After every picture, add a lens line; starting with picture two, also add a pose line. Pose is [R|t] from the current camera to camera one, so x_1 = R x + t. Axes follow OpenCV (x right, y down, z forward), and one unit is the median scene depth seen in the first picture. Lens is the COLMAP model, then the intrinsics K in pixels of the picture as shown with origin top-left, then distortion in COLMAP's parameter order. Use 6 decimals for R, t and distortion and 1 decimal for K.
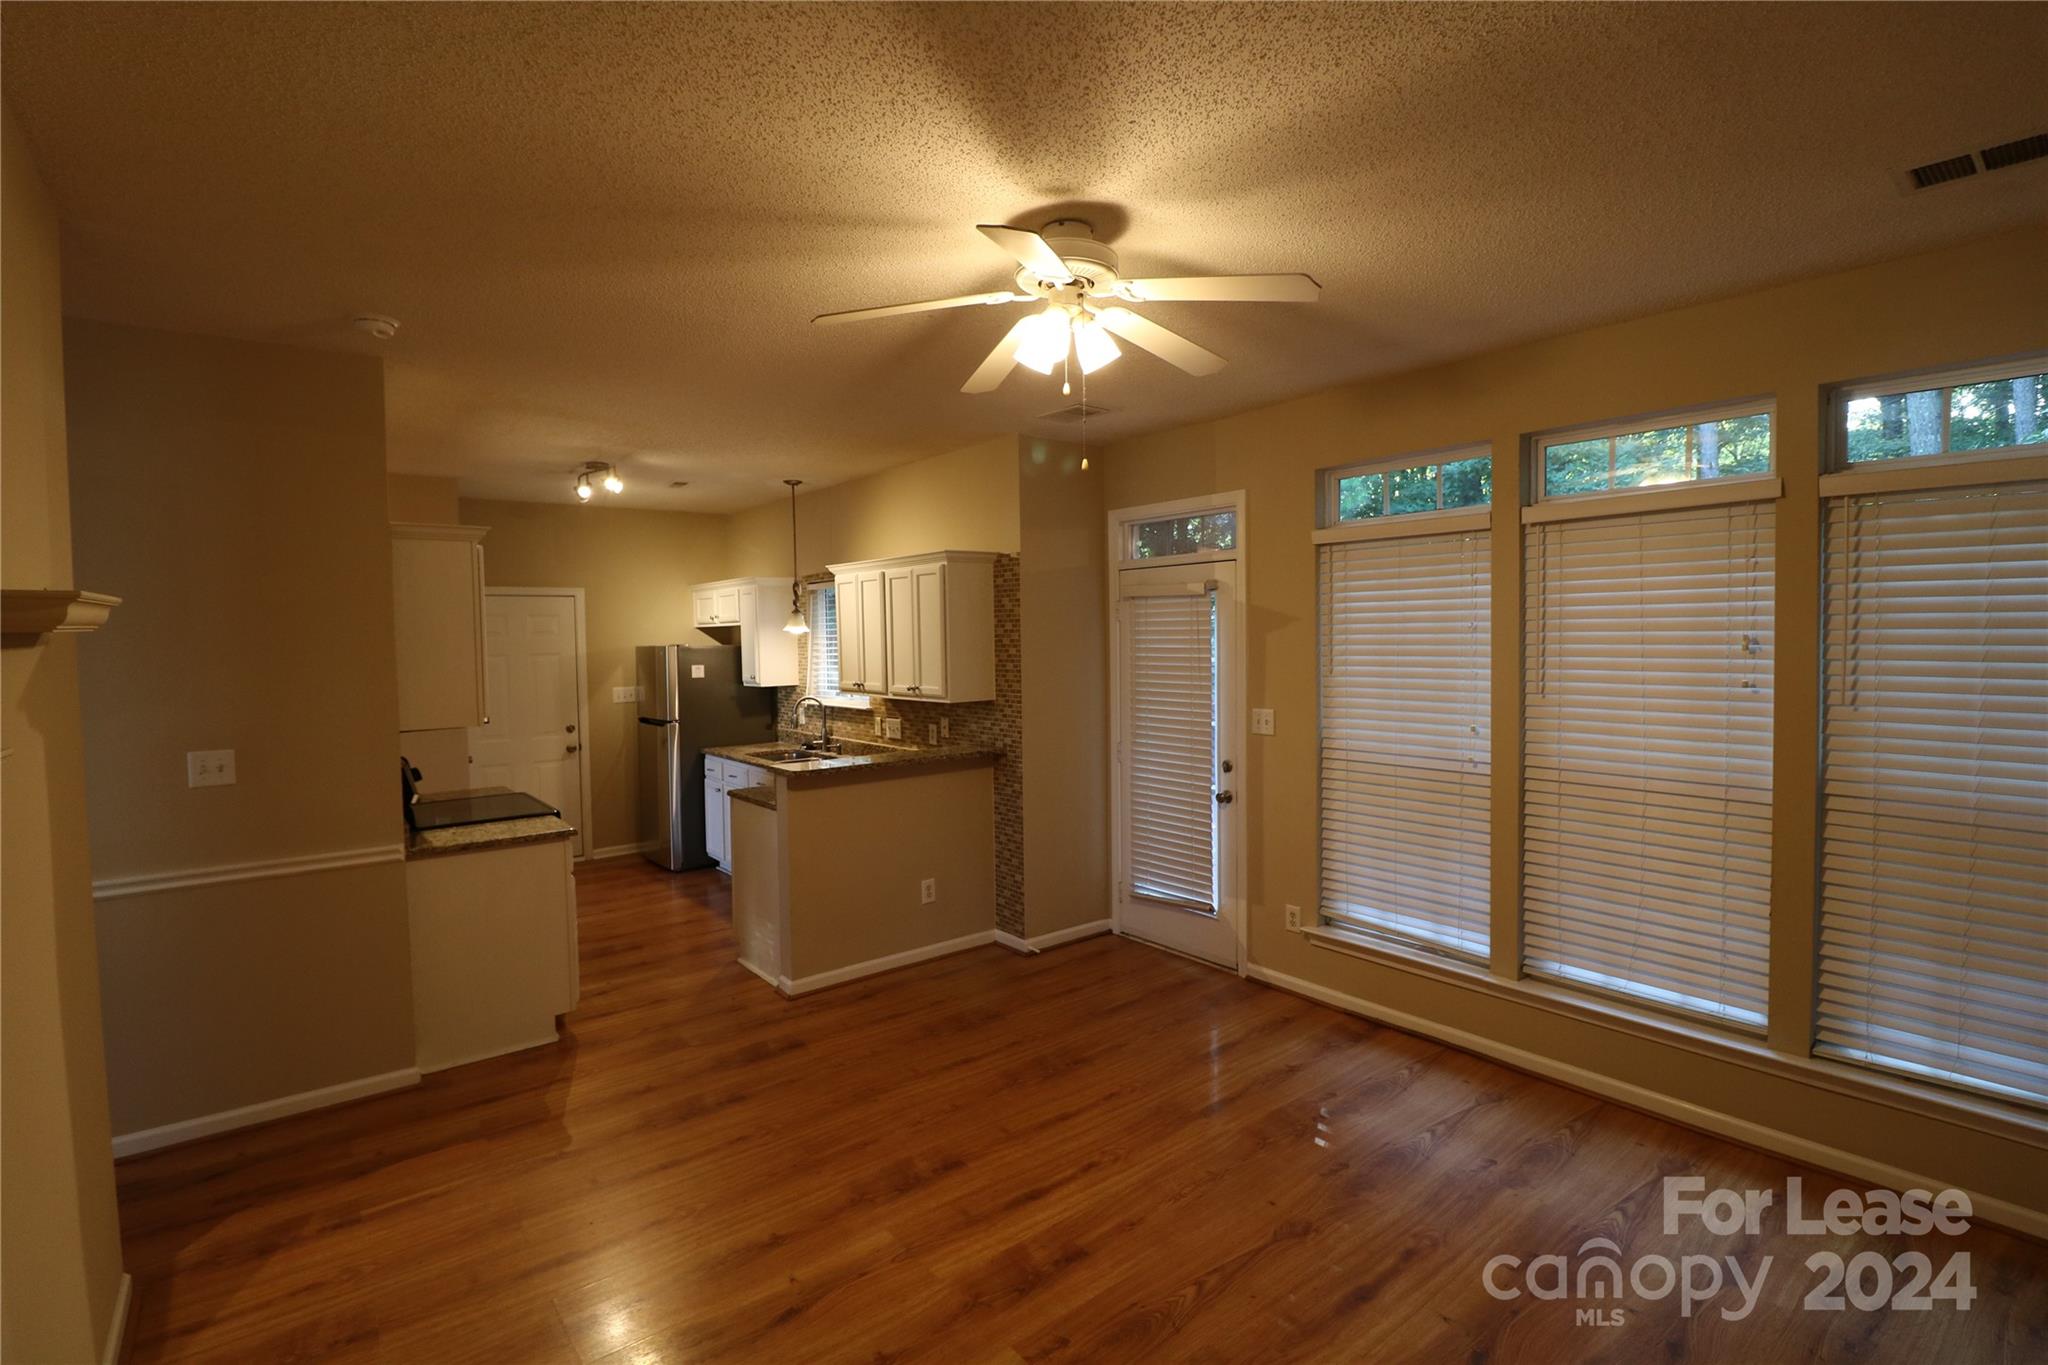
lens RADIAL K [[947.9, 0, 1016.9], [0, 947.9, 670.1], [0, 0, 1]] dist [-0.010086, -0.008548]
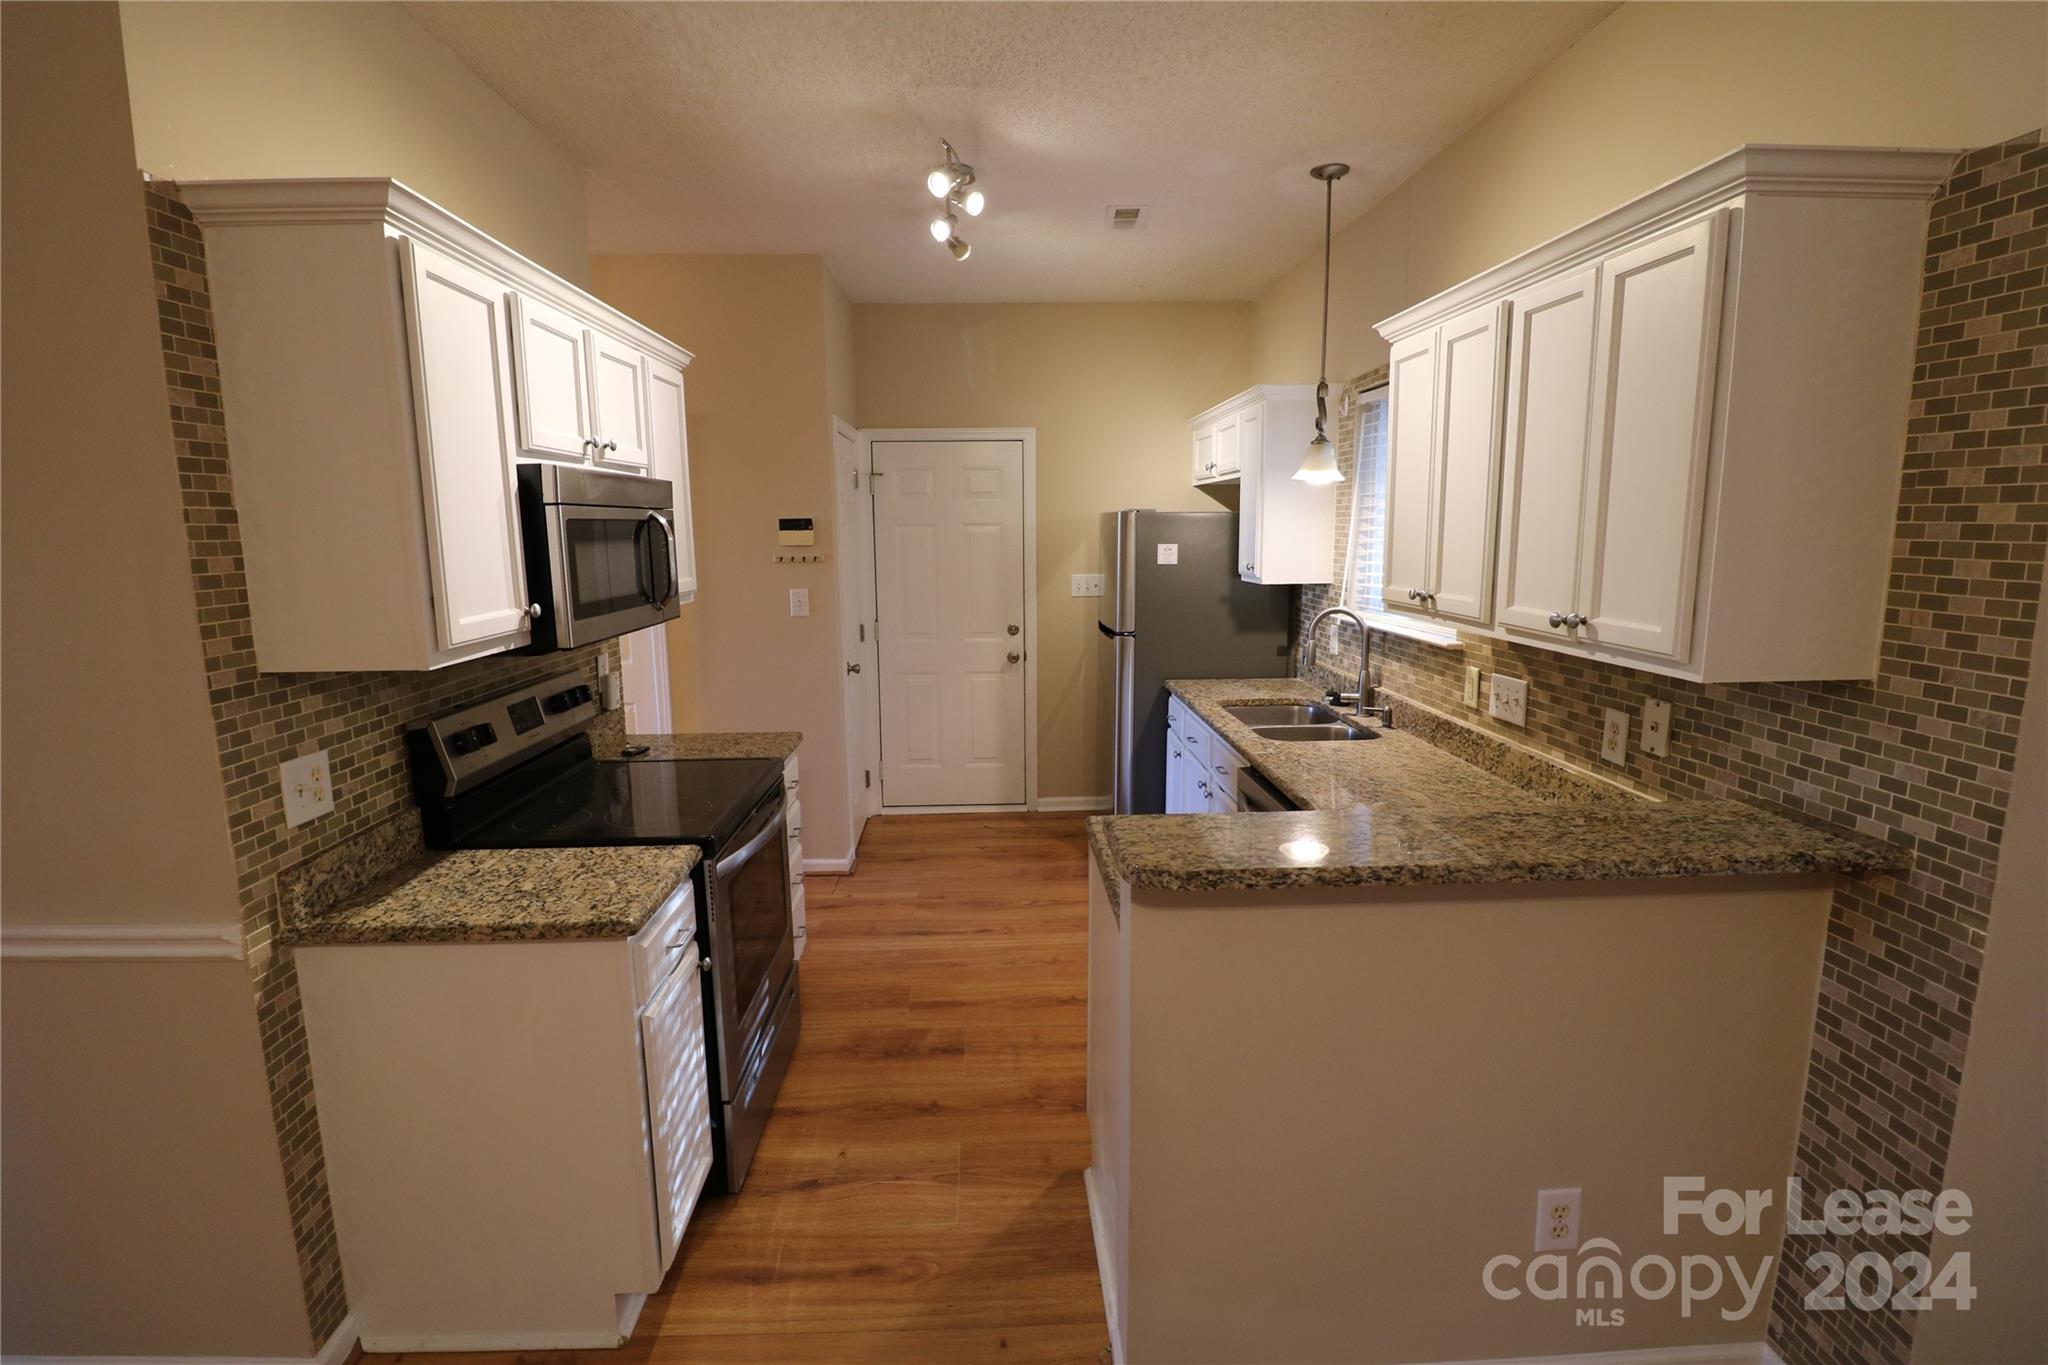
lens RADIAL K [[947.9, 0, 1016.9], [0, 947.9, 670.1], [0, 0, 1]] dist [-0.010086, -0.008548]
pose [[0.806325, 0.097972, -0.583303, -0.066019], [-0.024577, 0.990884, 0.132456, -0.003837], [0.590962, -0.092467, 0.801382, 0.572809]]
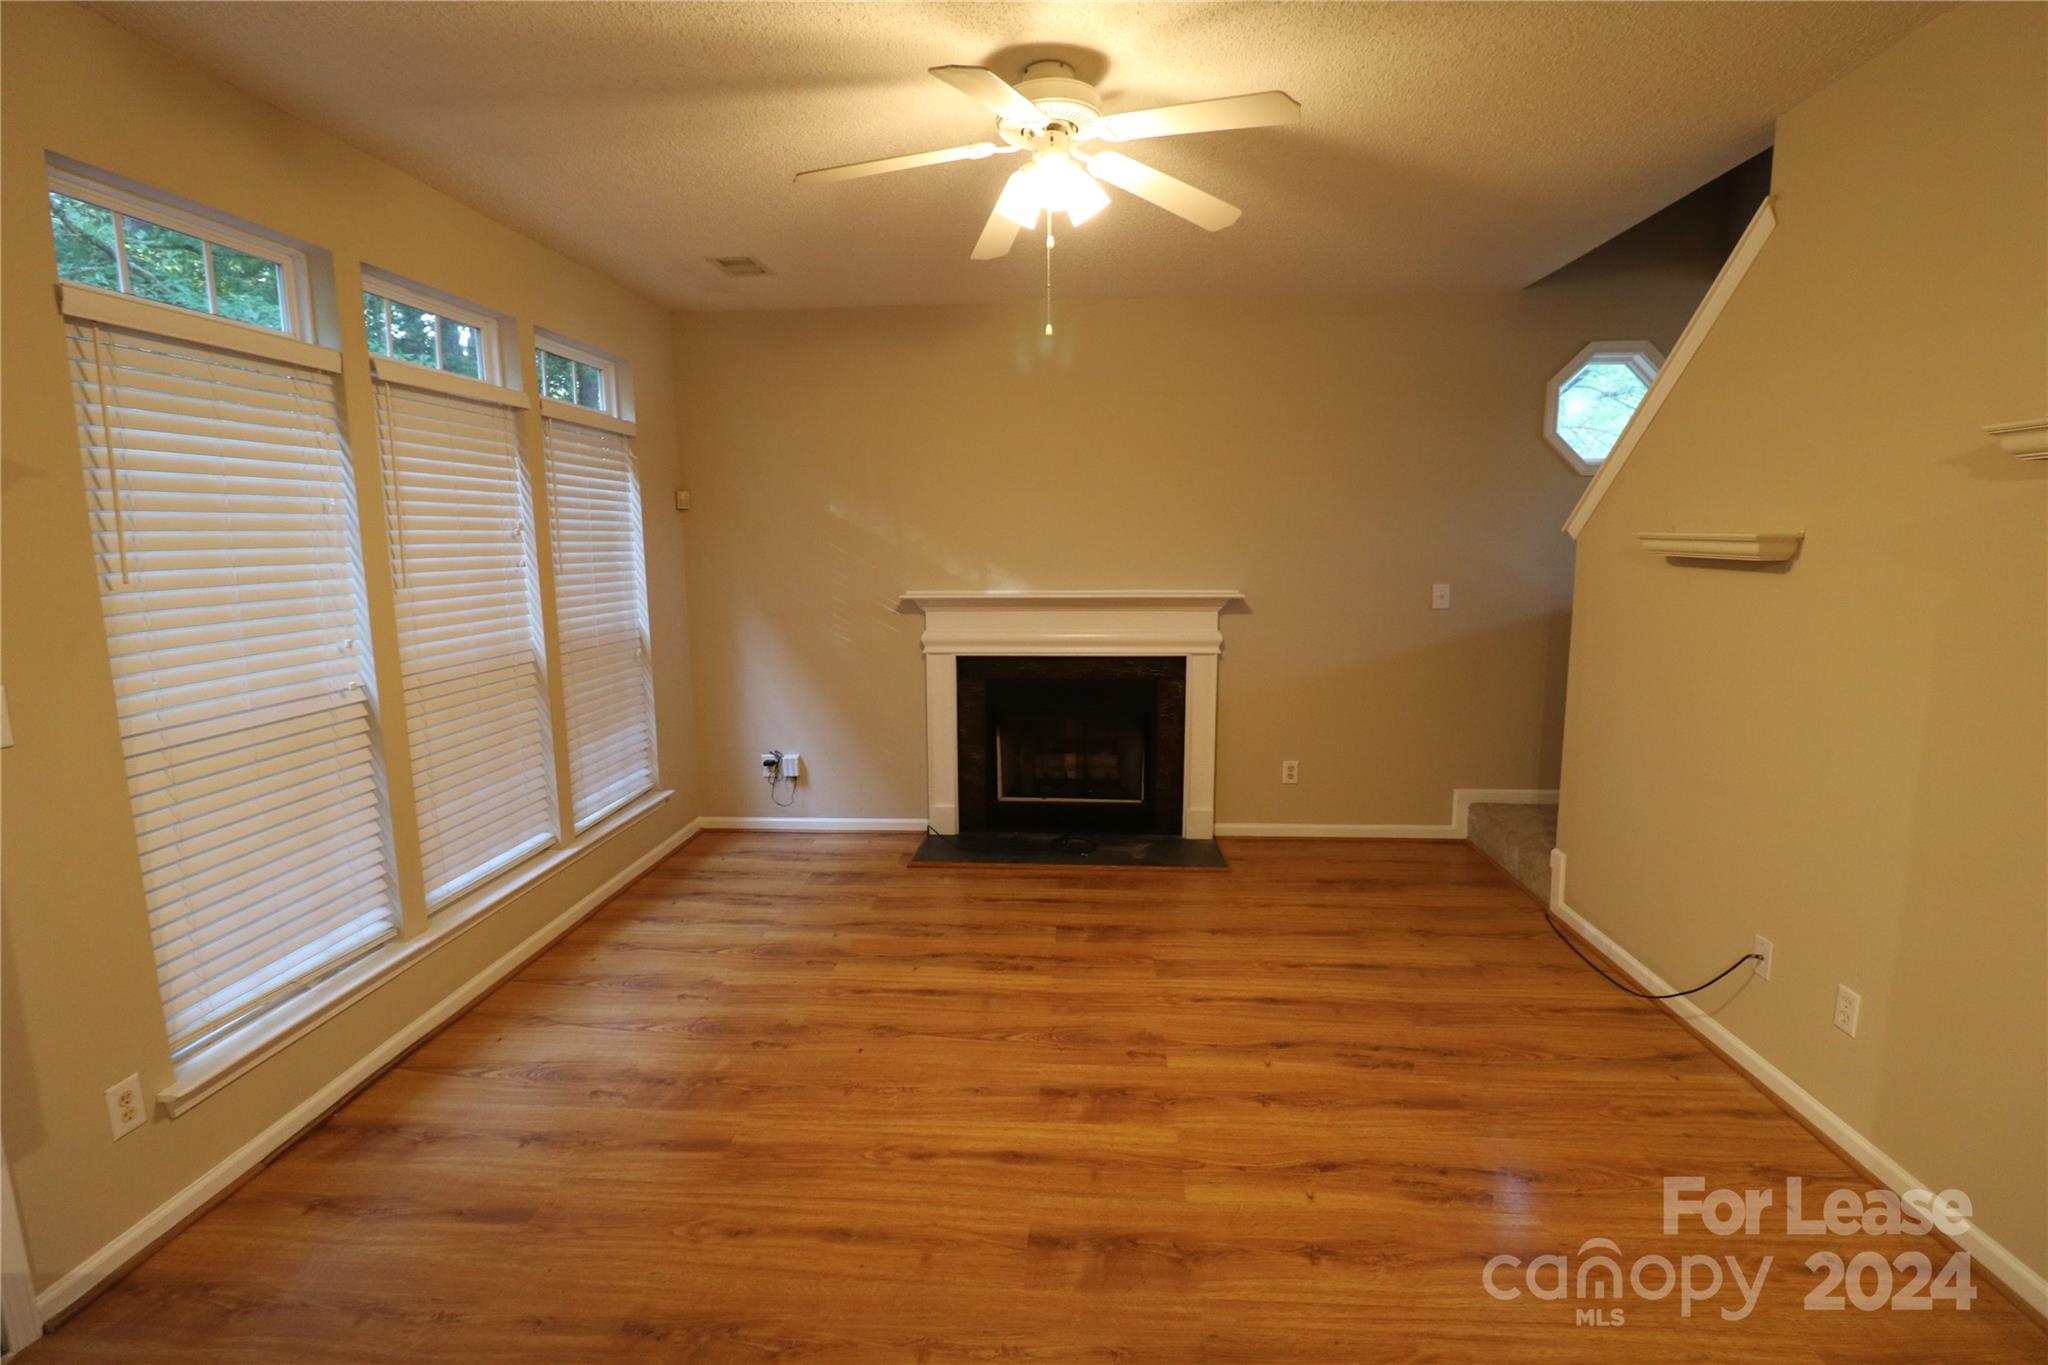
lens RADIAL K [[947.9, 0, 1016.9], [0, 947.9, 670.1], [0, 0, 1]] dist [-0.010086, -0.008548]
pose [[-0.735121, -0.073204, 0.673972, -0.277086], [0.048344, 0.985962, 0.159821, -0.007306], [-0.676210, 0.150070, -0.721262, 0.811122]]
